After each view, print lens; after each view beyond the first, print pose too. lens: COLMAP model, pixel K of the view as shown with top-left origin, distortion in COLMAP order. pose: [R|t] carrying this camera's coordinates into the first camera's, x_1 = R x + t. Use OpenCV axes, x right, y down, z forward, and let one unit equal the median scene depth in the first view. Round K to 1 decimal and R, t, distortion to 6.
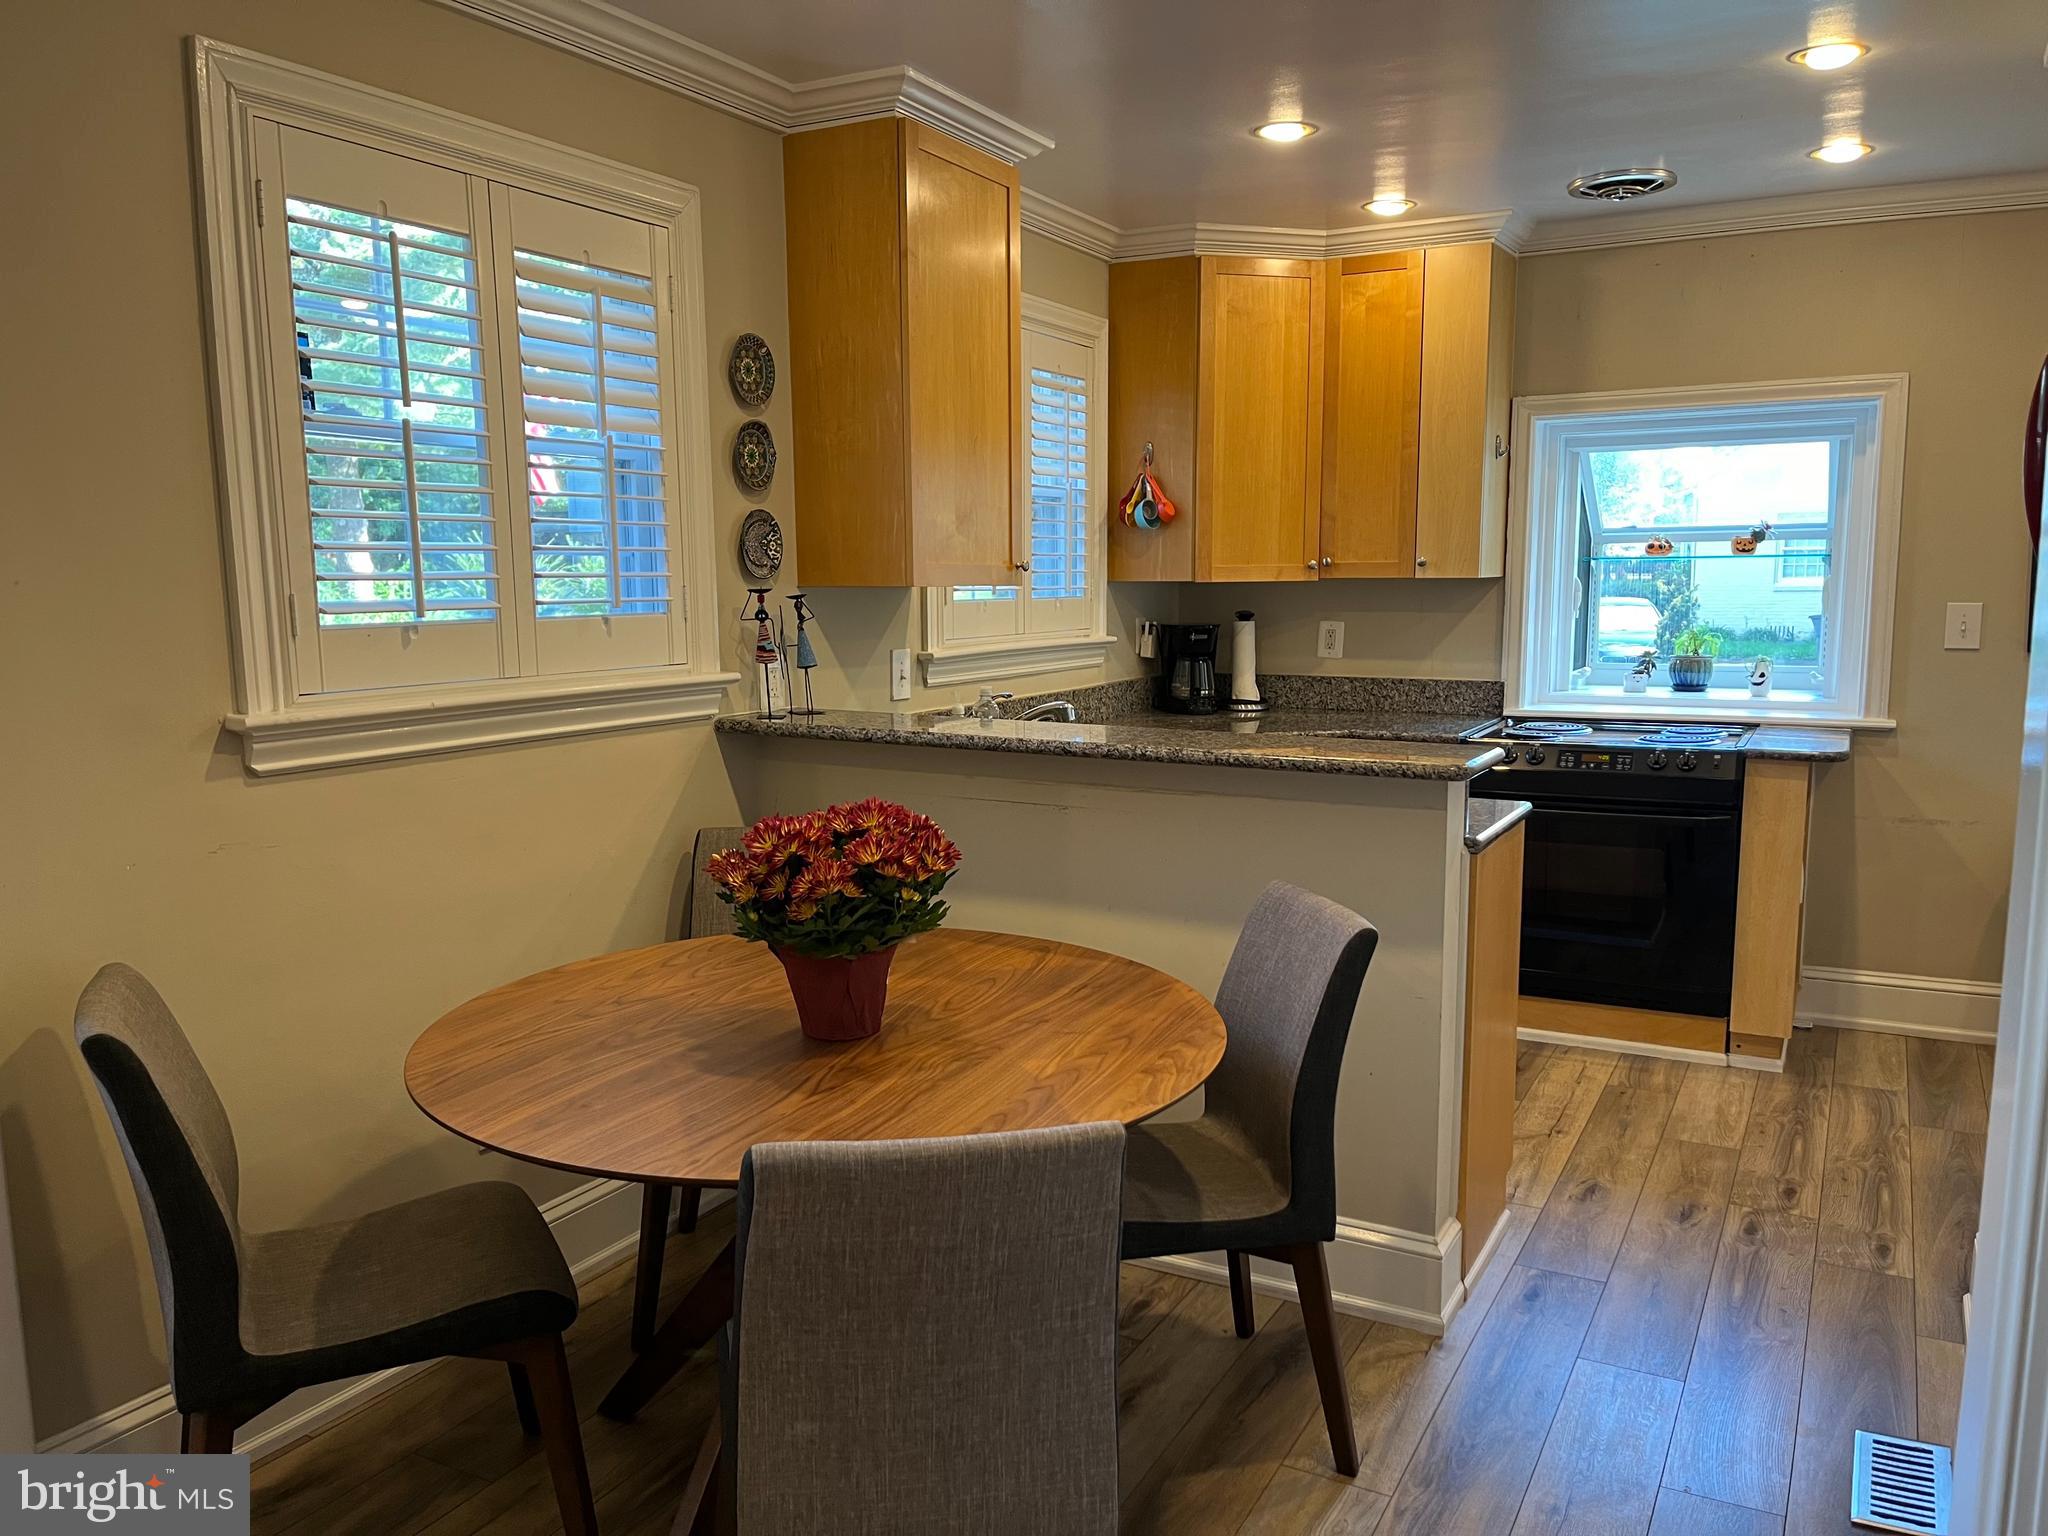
lens RADIAL K [[1591.4, 0, 1023.5], [0, 1591.4, 787.8], [0, 0, 1]] dist [-0.002155, -0.001791]
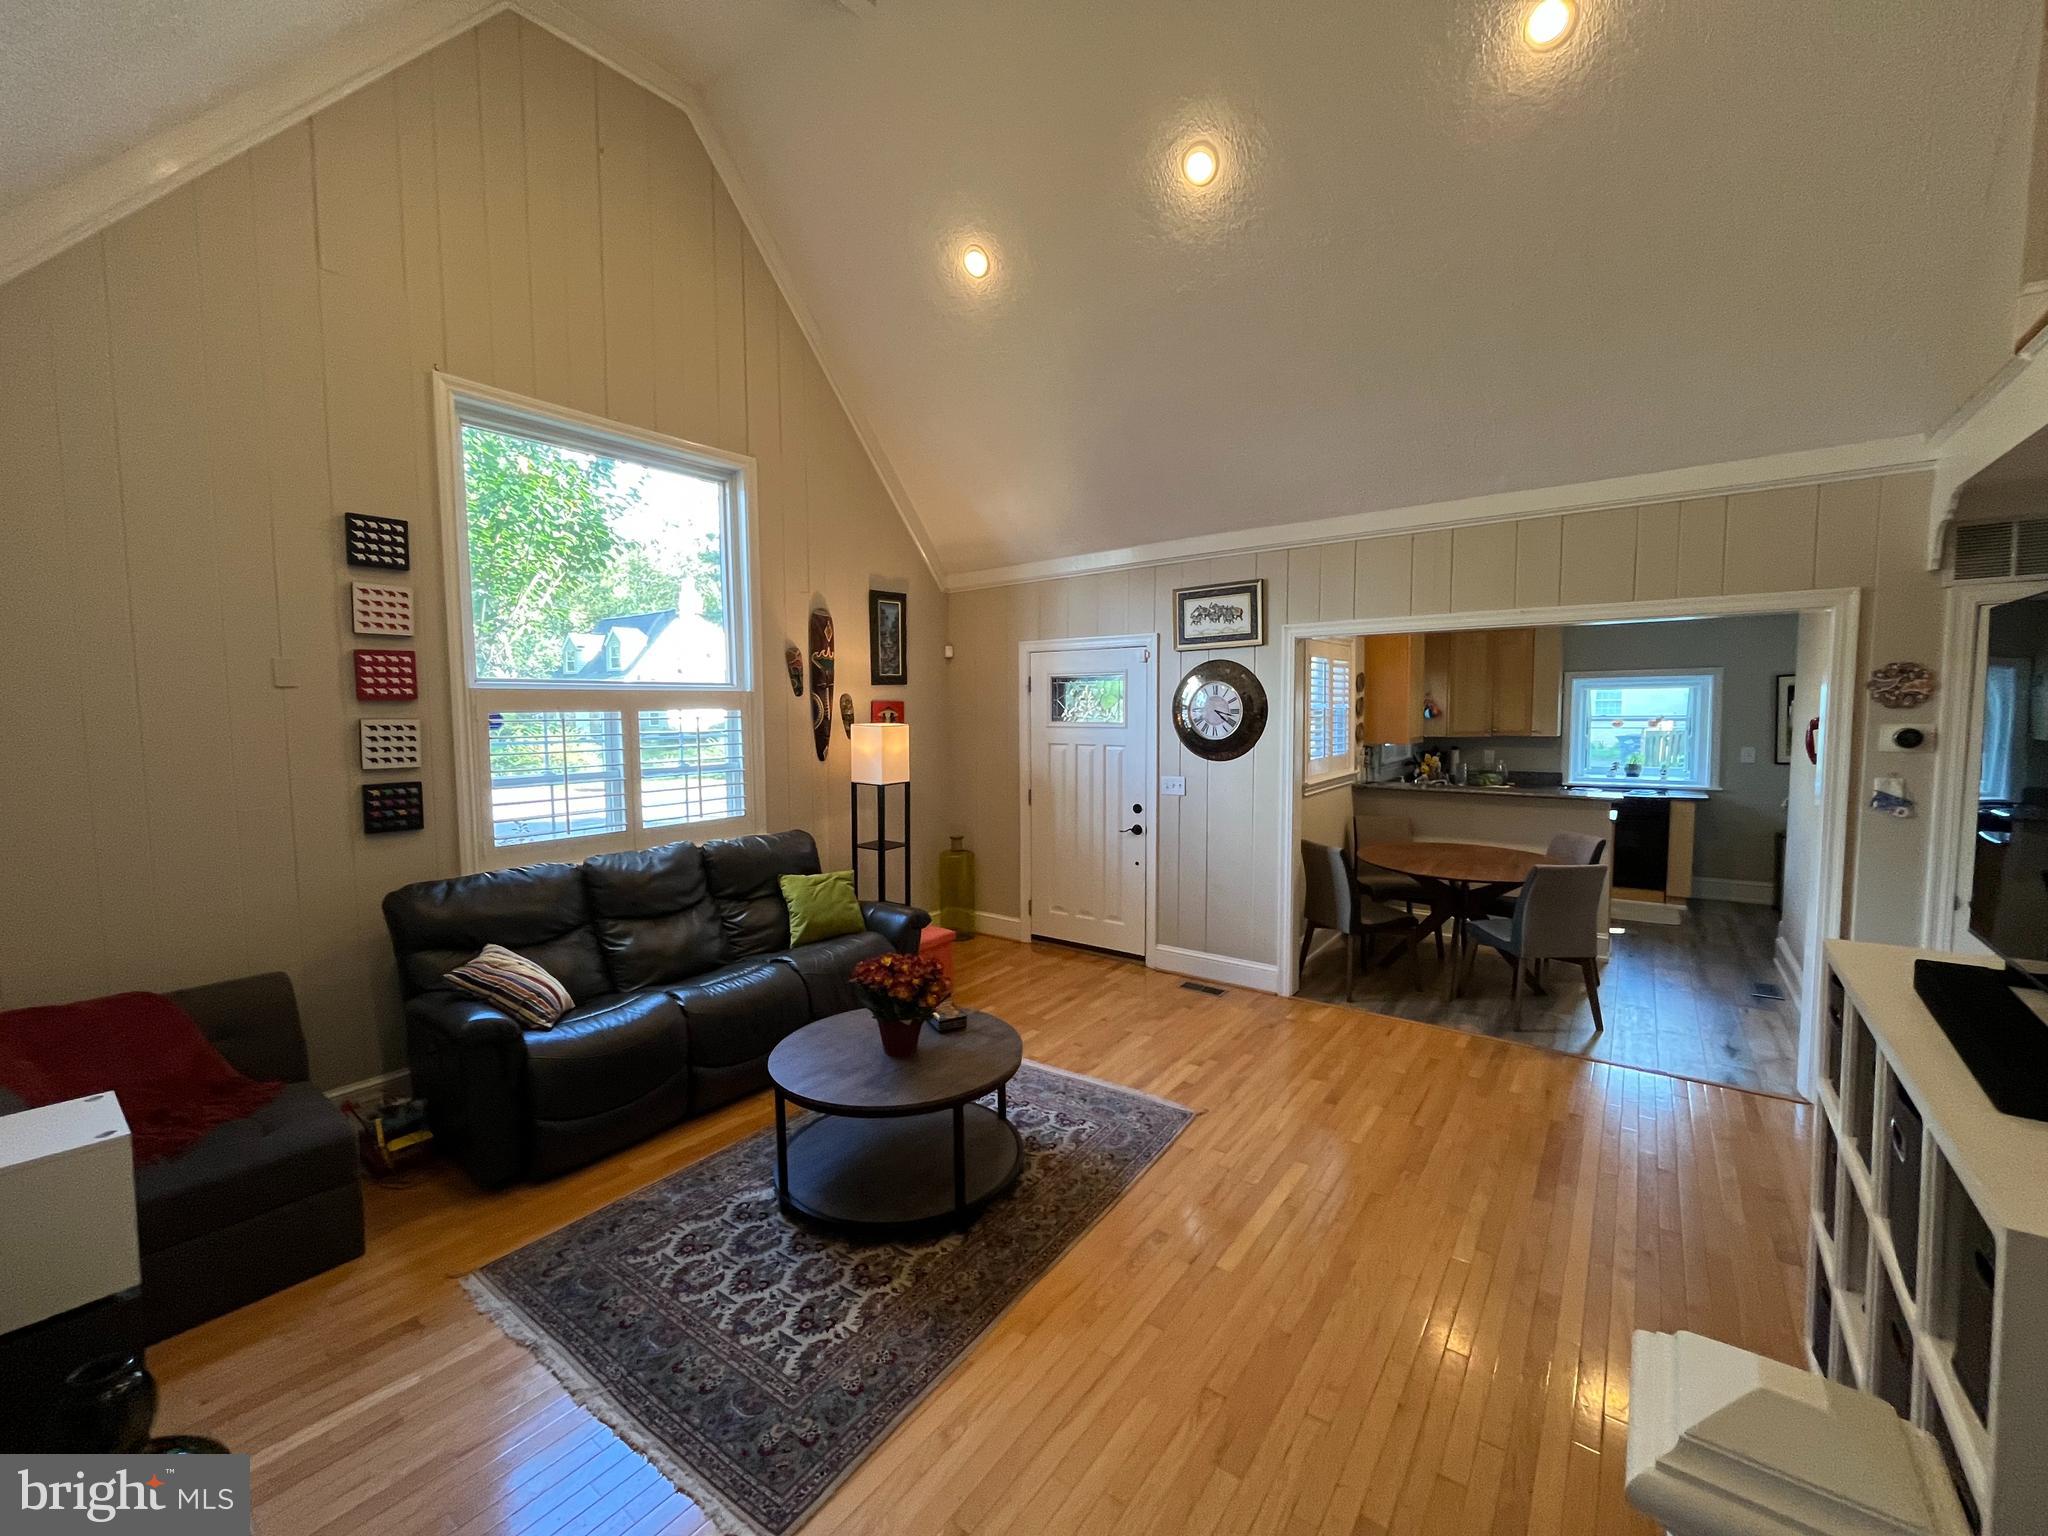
lens RADIAL K [[827.9, 0, 1024.3], [0, 827.9, 765.8], [0, 0, 1]] dist [-0.005050, 0.000595]
pose [[0.988386, 0.004803, -0.151887, -0.466268], [-0.014813, 0.997785, -0.064845, 0.033036], [0.151239, 0.066342, 0.986268, -0.649117]]
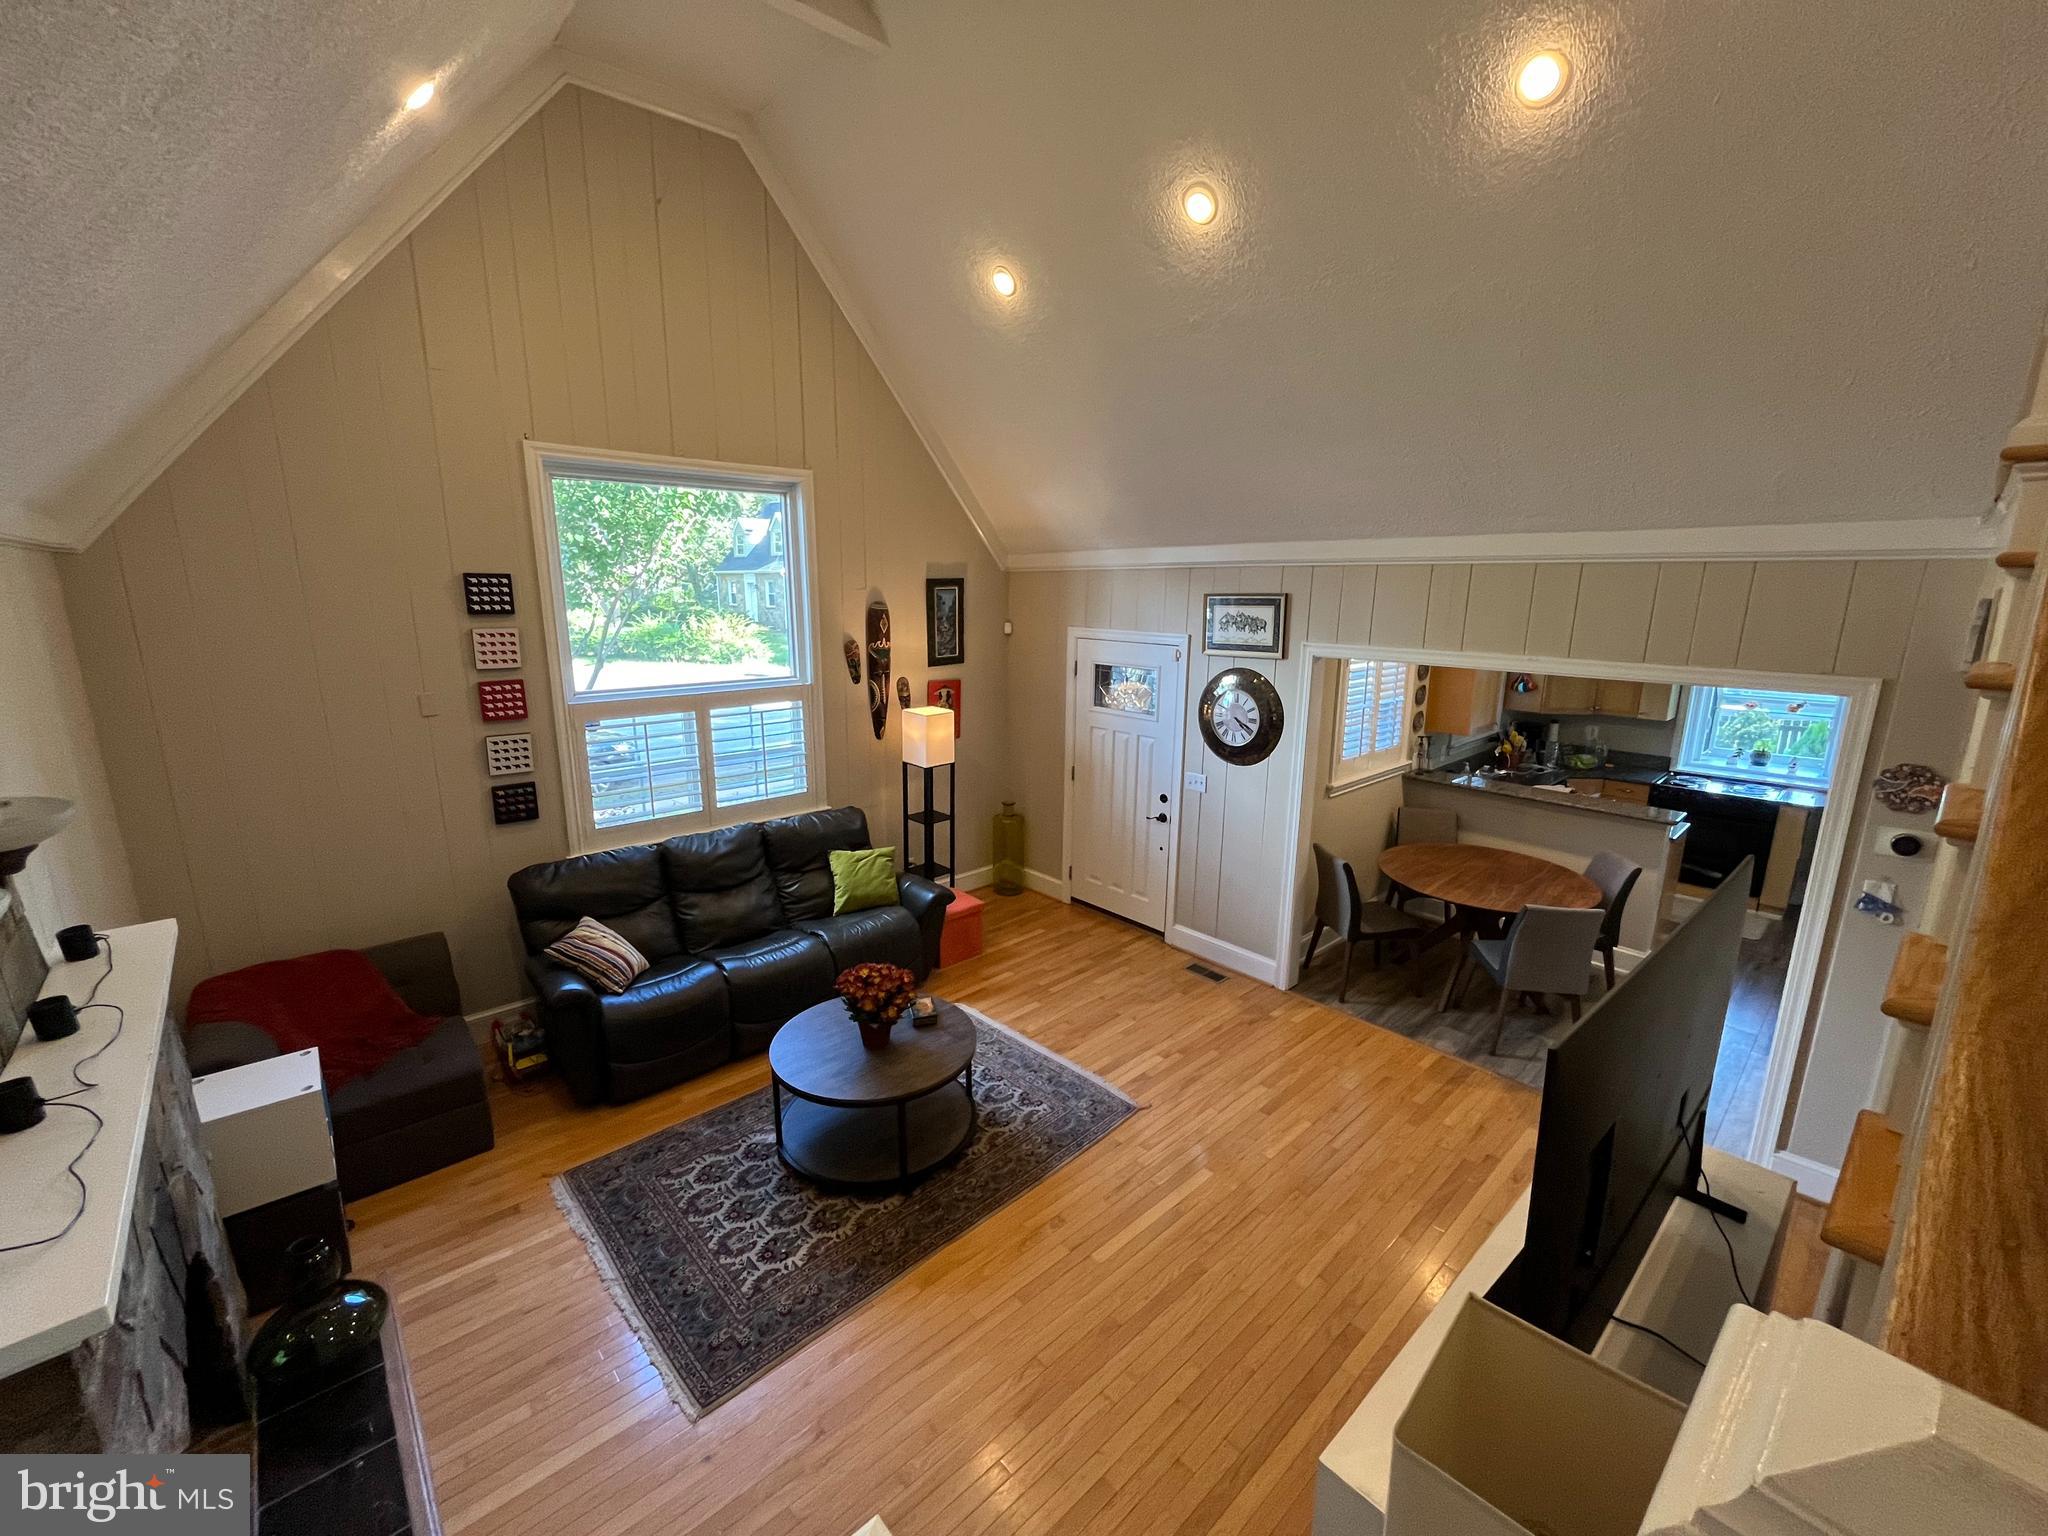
lens RADIAL K [[827.9, 0, 1025.2], [0, 827.9, 767.1], [0, 0, 1]] dist [-0.005050, 0.000595]
pose [[0.942958, 0.082433, -0.322544, -0.289445], [-0.056457, 0.994422, 0.089094, -0.126931], [0.328090, -0.065802, 0.942352, -0.696396]]
